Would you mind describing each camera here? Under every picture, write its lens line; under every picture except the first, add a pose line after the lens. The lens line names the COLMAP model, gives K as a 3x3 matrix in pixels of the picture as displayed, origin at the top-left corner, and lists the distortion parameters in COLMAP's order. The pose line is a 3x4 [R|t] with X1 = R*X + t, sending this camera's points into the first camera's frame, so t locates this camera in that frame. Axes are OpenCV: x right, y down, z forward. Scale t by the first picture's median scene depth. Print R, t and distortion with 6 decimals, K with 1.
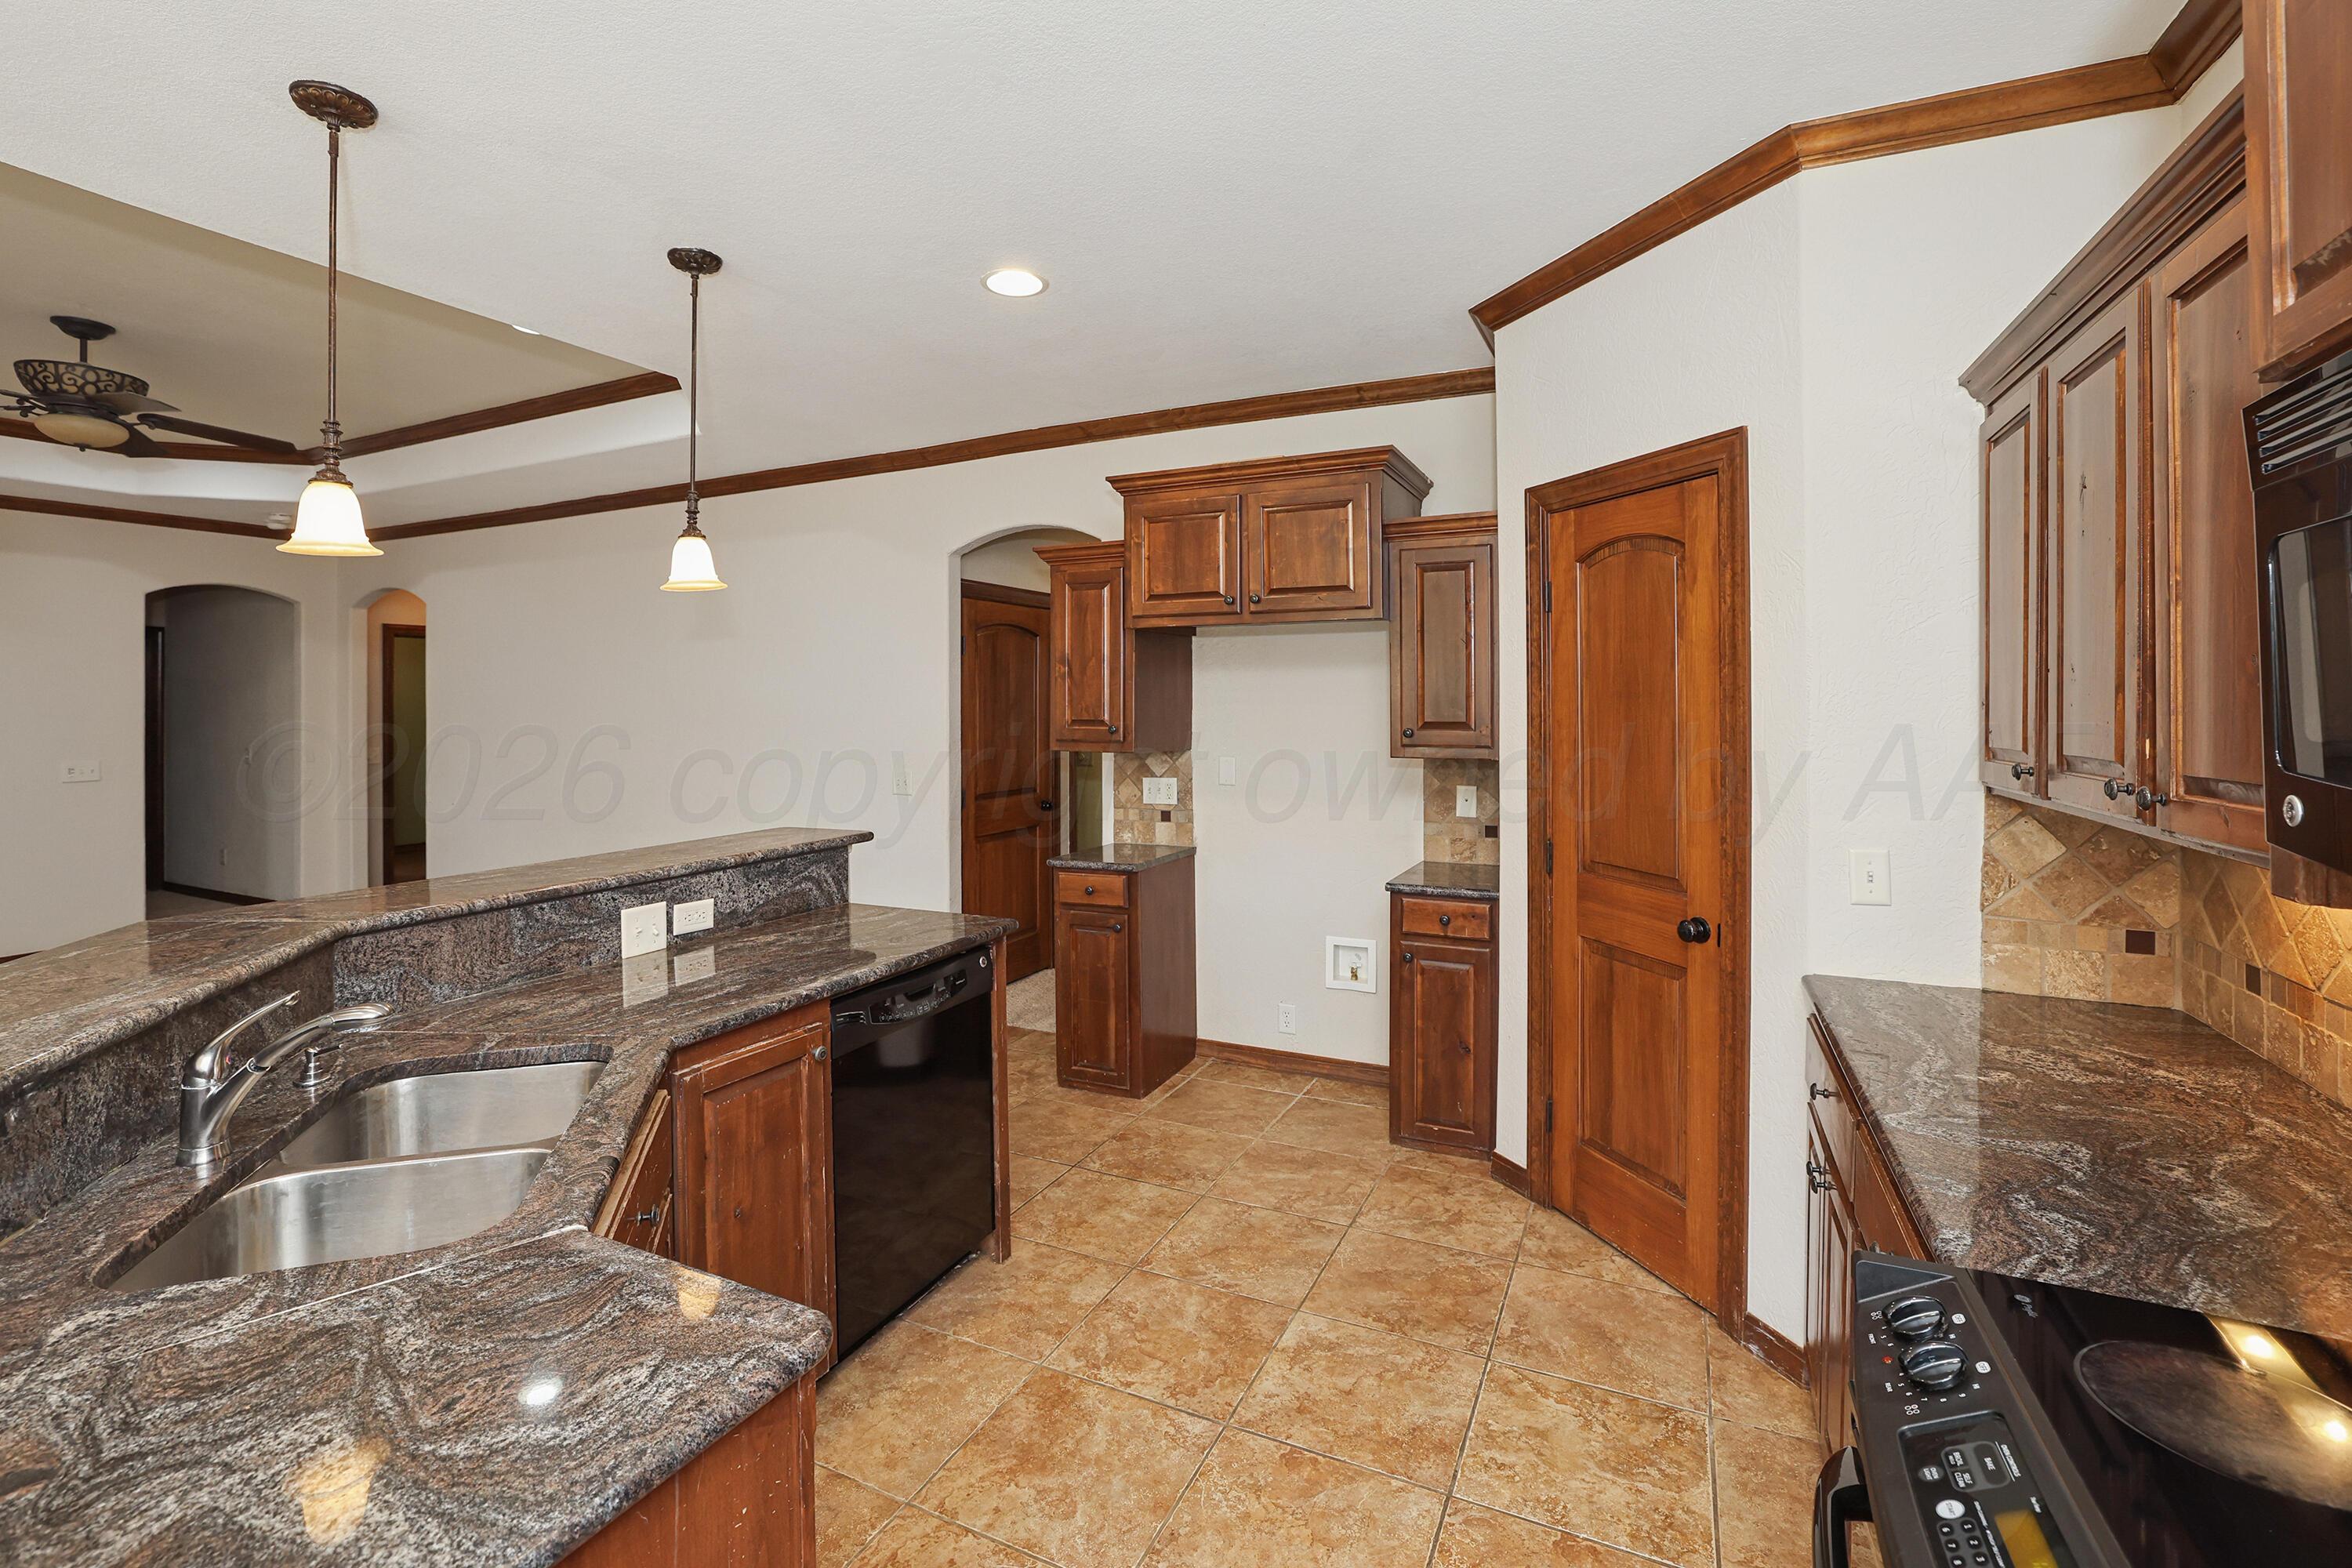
lens RADIAL K [[1053.0, 0, 1172.1], [0, 1053.0, 685.0], [0, 0, 1]] dist [-0.040044, 0.012312]
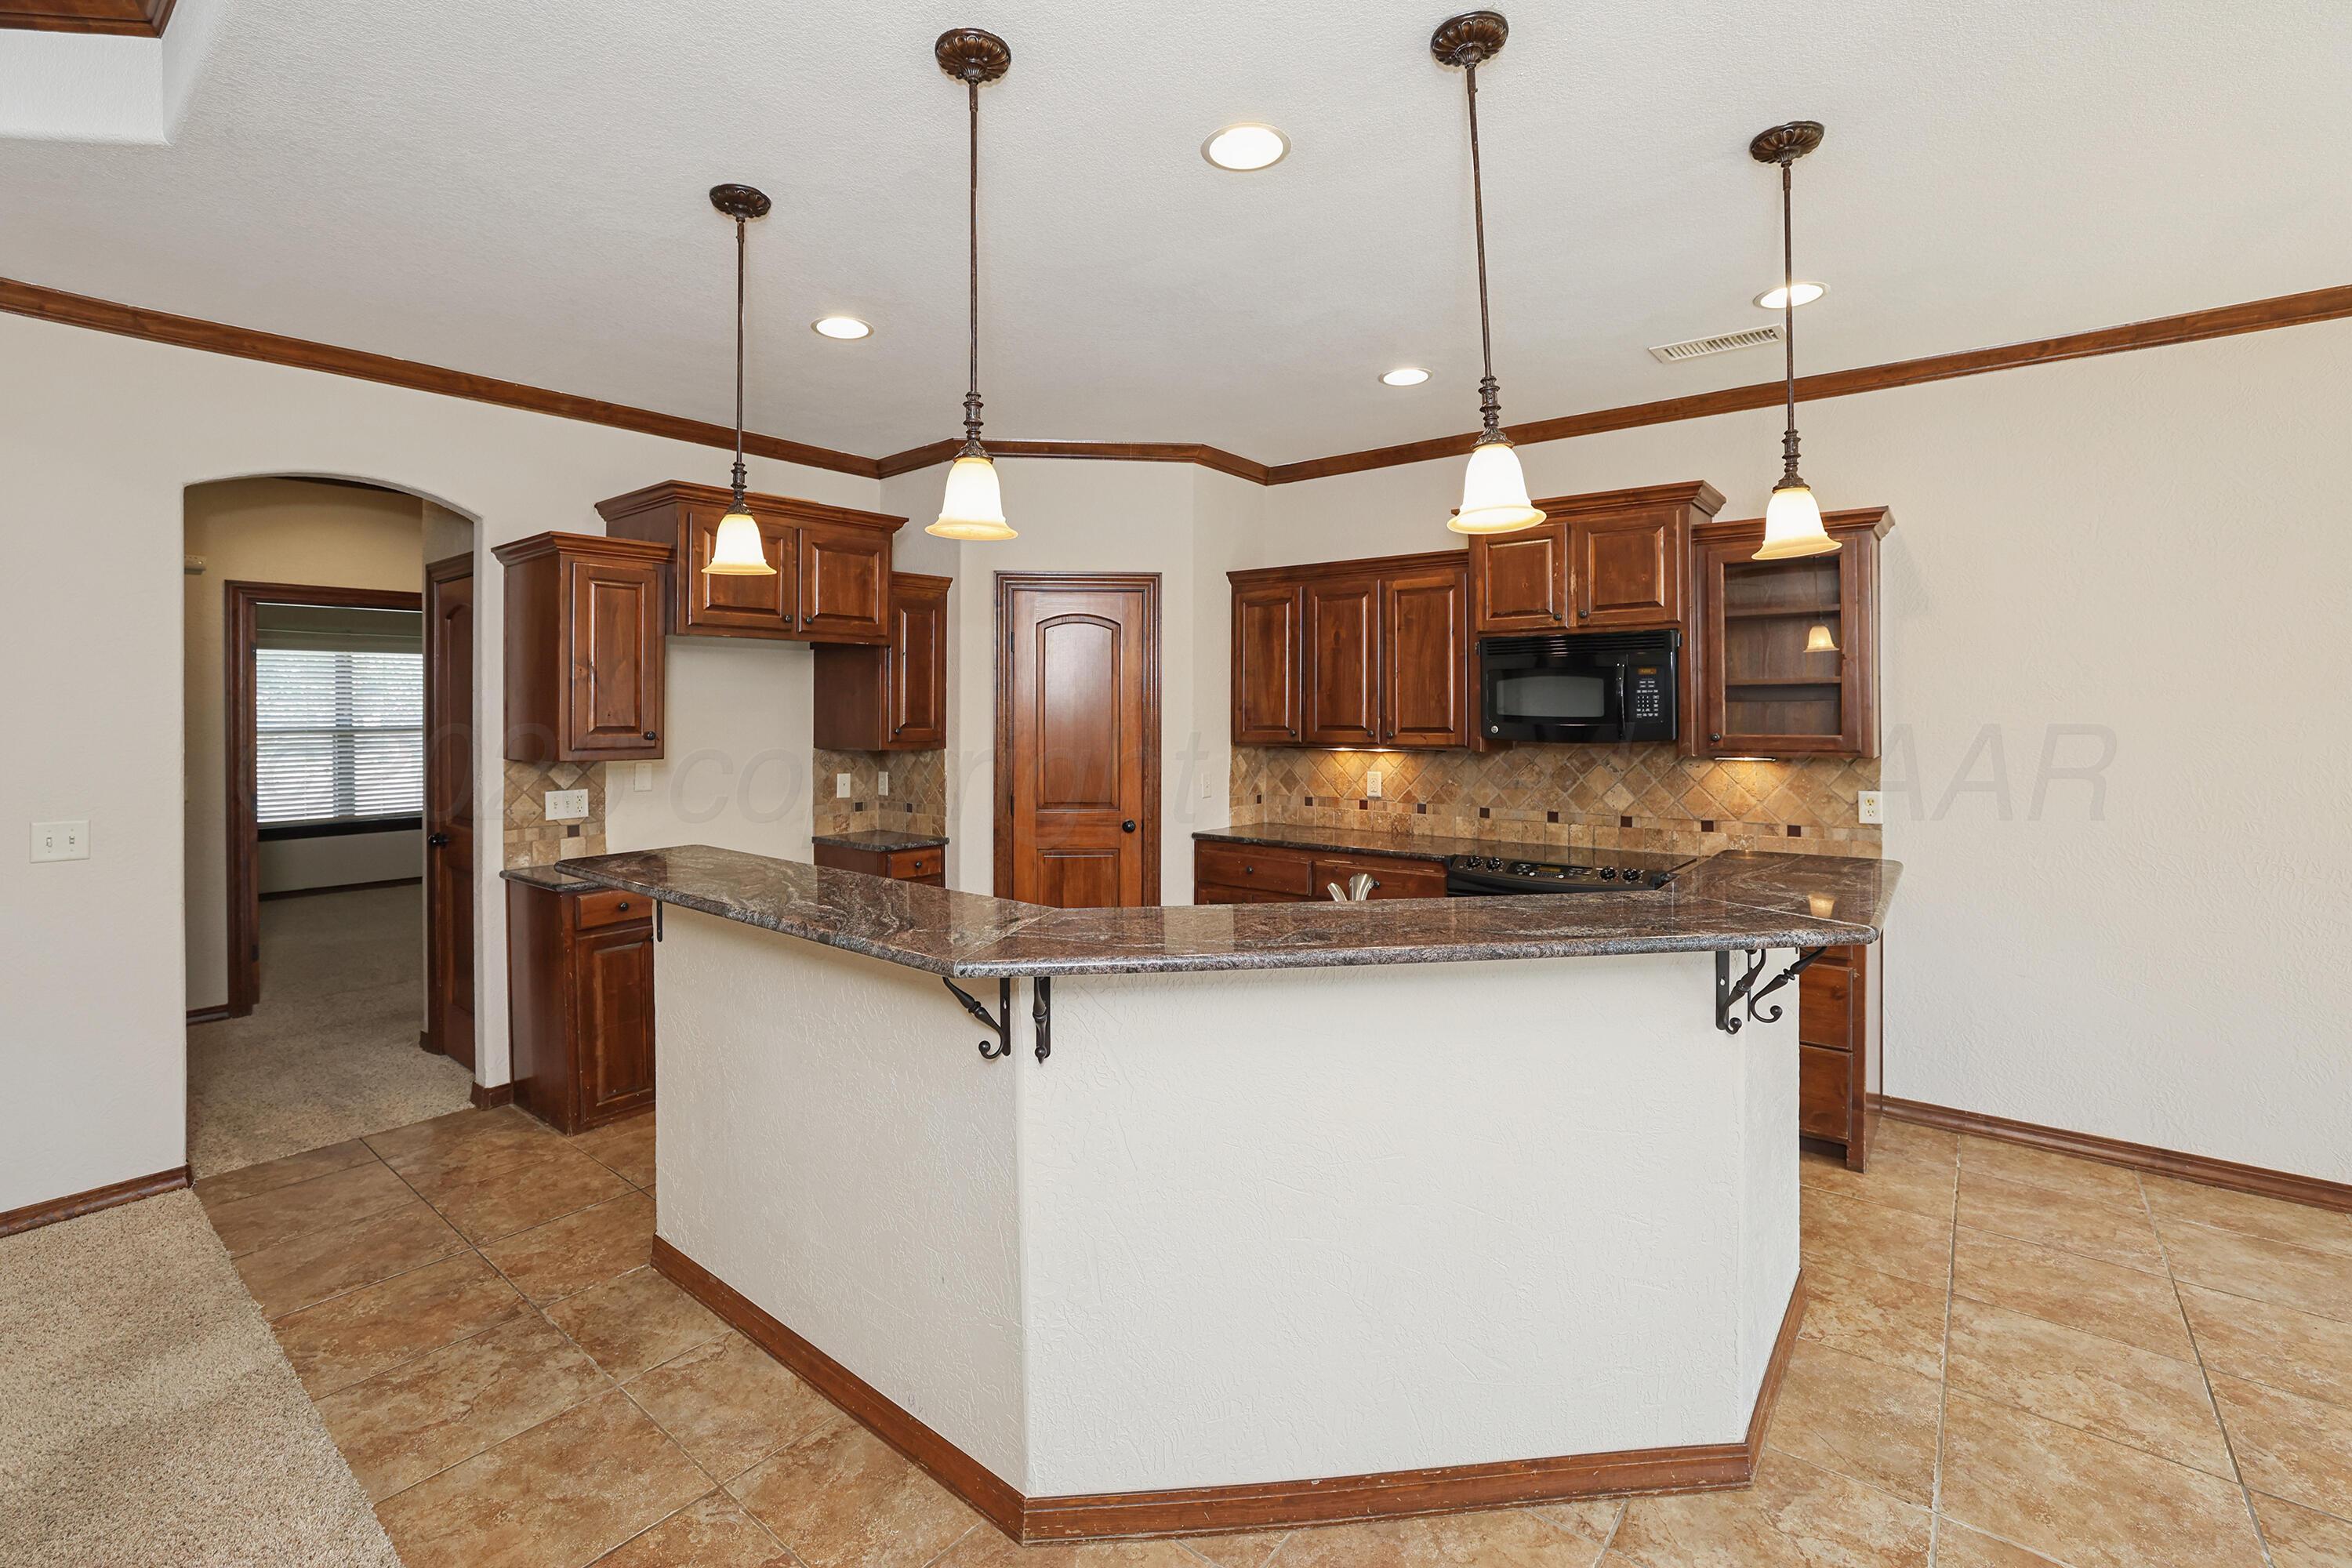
lens RADIAL K [[1053.0, 0, 1167.7], [0, 1053.0, 715.5], [0, 0, 1]] dist [-0.040044, 0.012312]
pose [[0.216219, -0.000937, 0.976344, -1.179443], [-0.013178, 0.999906, 0.003878, 0.017621], [-0.976256, -0.013704, 0.216186, 0.428914]]
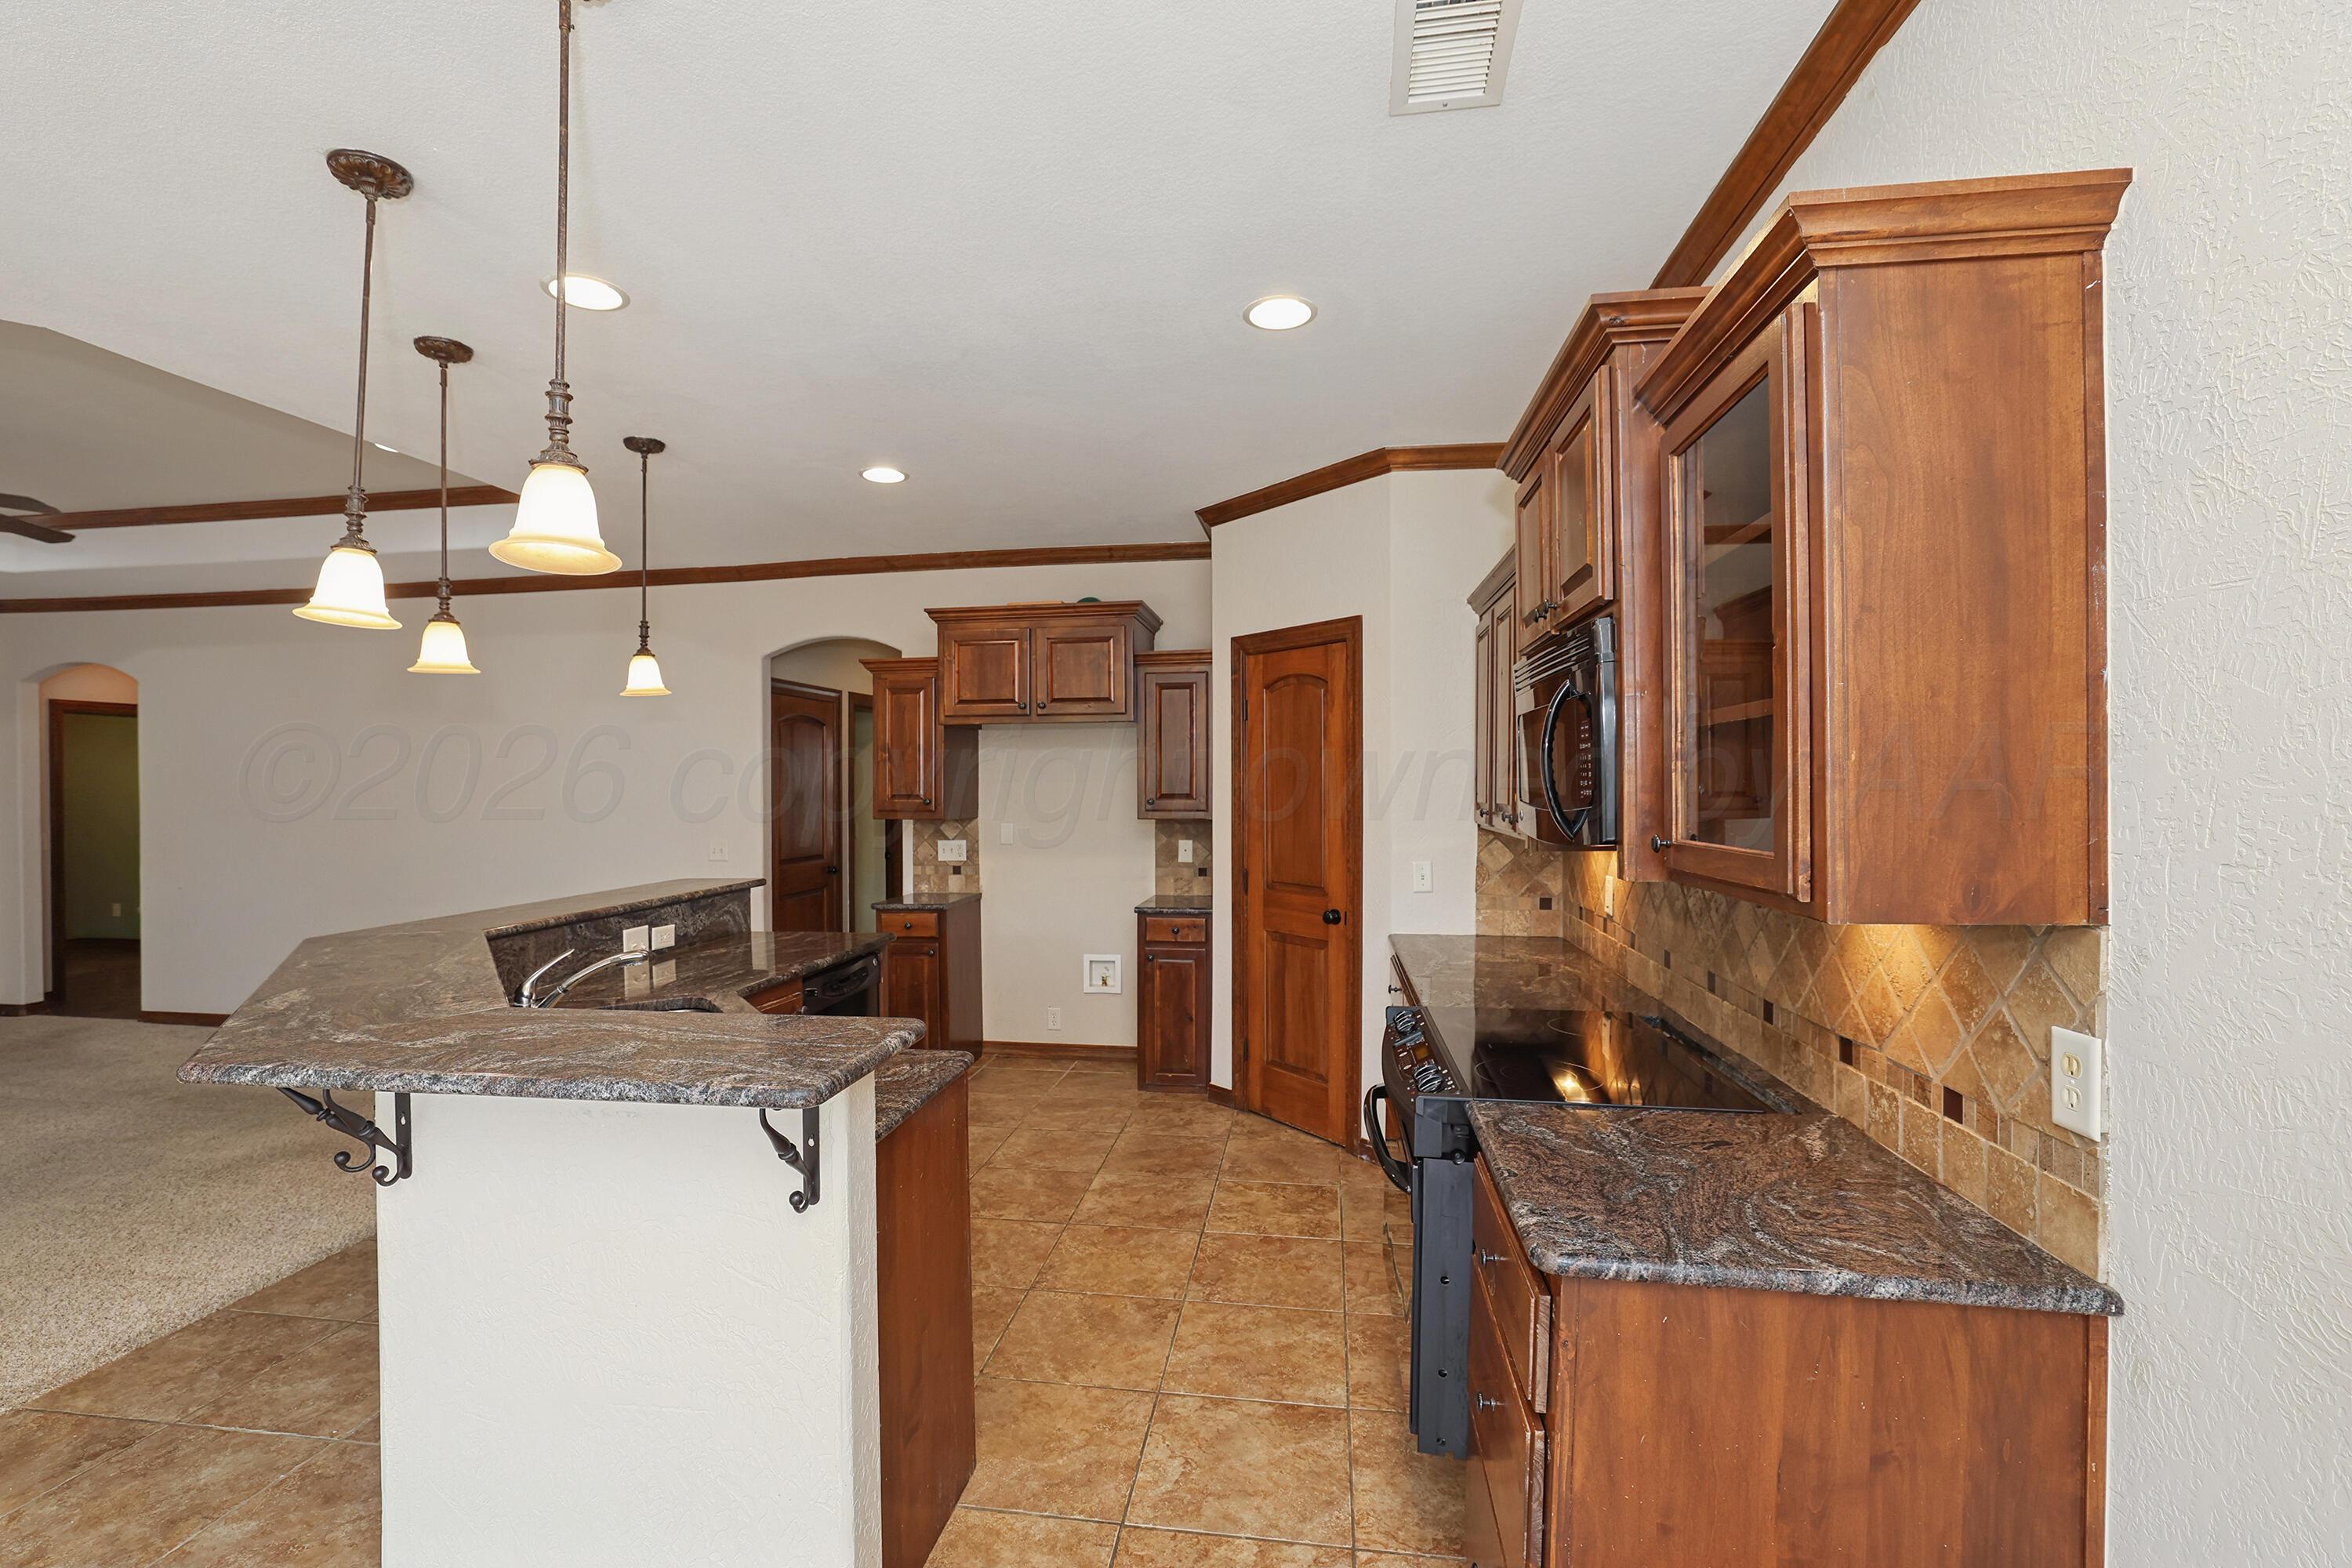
lens RADIAL K [[1053.0, 0, 1164.6], [0, 1053.0, 781.8], [0, 0, 1]] dist [-0.040044, 0.012312]
pose [[0.957035, -0.001745, 0.289968, -0.200837], [-0.002187, 0.999910, 0.013235, -0.000355], [-0.289965, -0.013300, 0.956945, -0.439075]]
